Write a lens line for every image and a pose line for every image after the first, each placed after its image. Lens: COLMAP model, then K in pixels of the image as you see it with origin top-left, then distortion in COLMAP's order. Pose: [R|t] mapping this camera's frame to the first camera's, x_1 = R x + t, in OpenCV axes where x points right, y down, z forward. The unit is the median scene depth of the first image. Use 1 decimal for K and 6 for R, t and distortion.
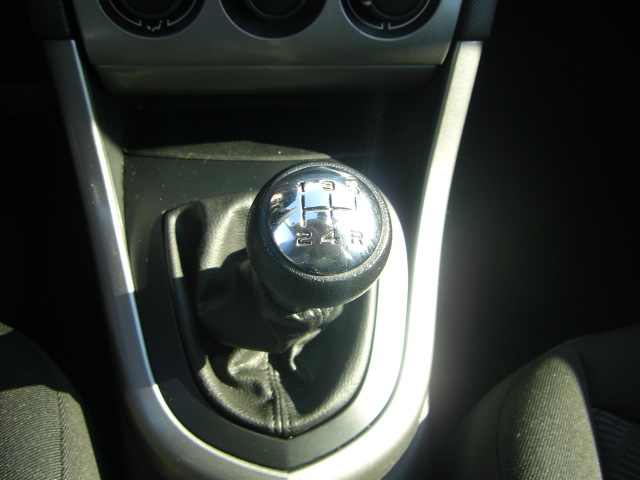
lens RADIAL K [[722.3, 0, 315.8], [0, 722.3, 240.5], [0, 0, 1]] dist [-0.142168, 0.000000]
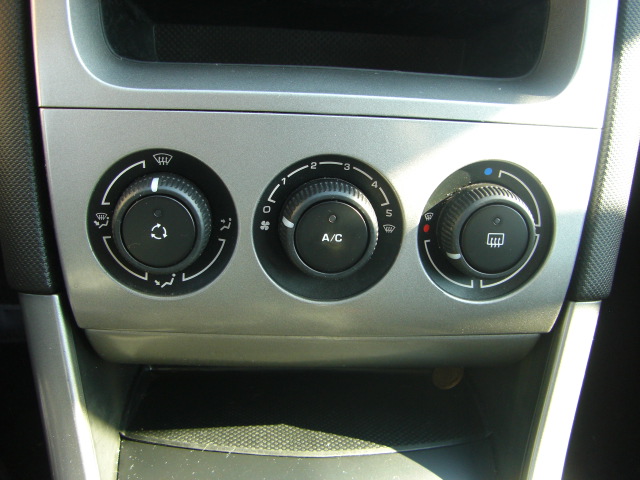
lens RADIAL K [[722.3, 0, 322.5], [0, 722.3, 241.8], [0, 0, 1]] dist [-0.142168, 0.000000]
pose [[0.999285, 0.009591, -0.036574, -0.035245], [-0.019737, 0.957361, -0.288220, -0.123673], [0.032251, 0.288735, 0.956866, 0.264190]]
